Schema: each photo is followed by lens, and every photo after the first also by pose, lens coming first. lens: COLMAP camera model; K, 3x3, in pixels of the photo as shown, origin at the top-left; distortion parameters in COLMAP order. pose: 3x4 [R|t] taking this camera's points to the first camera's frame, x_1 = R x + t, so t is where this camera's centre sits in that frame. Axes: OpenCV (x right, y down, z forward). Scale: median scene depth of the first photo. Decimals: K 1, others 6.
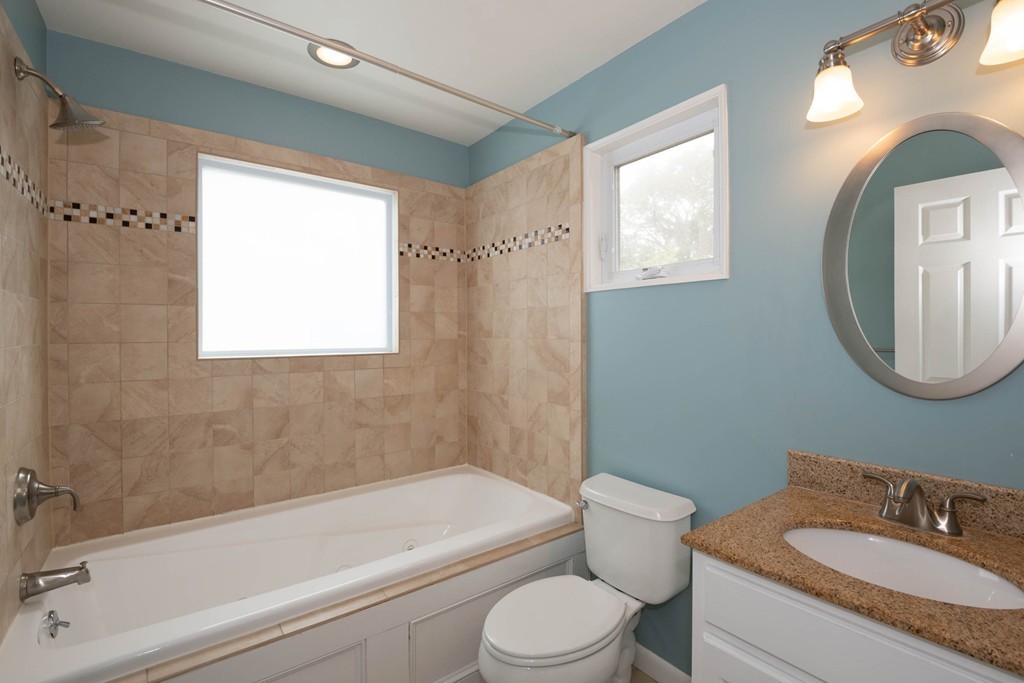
lens RADIAL K [[467.2, 0, 517.9], [0, 467.2, 336.9], [0, 0, 1]] dist [-0.003037, -0.010655]
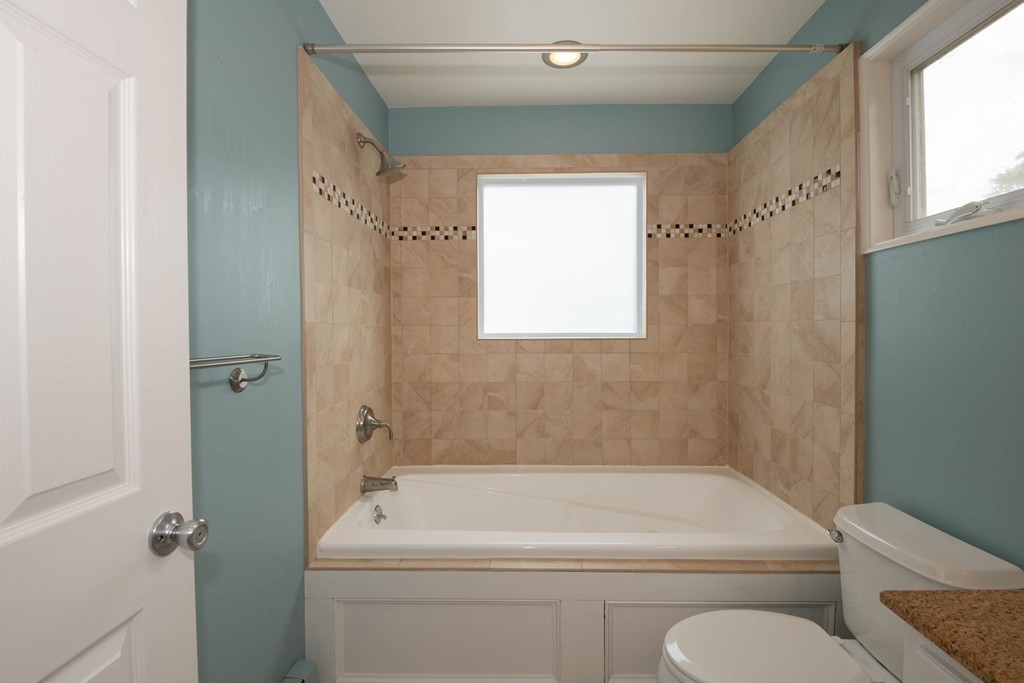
lens RADIAL K [[467.2, 0, 507.2], [0, 467.2, 337.3], [0, 0, 1]] dist [-0.003037, -0.010655]
pose [[0.767893, 0.009532, -0.640507, 0.181670], [-0.003526, 0.999937, 0.010655, 0.029146], [0.640568, -0.005923, 0.767878, 0.079169]]
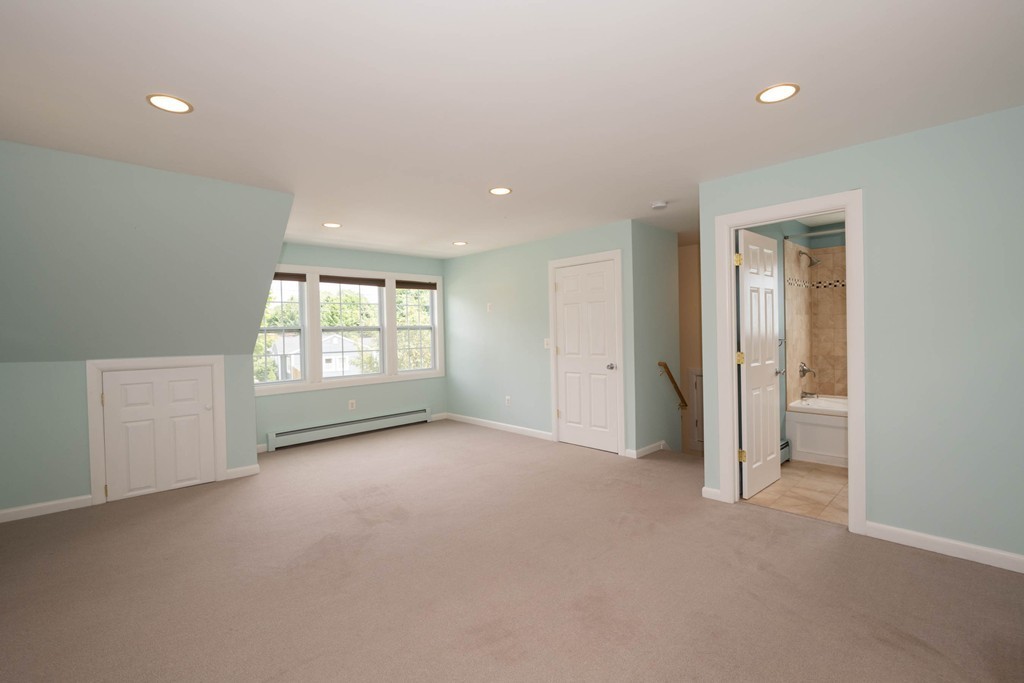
lens RADIAL K [[467.2, 0, 517.4], [0, 467.2, 335.3], [0, 0, 1]] dist [-0.003037, -0.010655]
pose [[0.125214, 0.016502, -0.991992, 1.569844], [0.009741, 0.999793, 0.017861, -0.012284], [0.992082, -0.011899, 0.125028, -1.162815]]
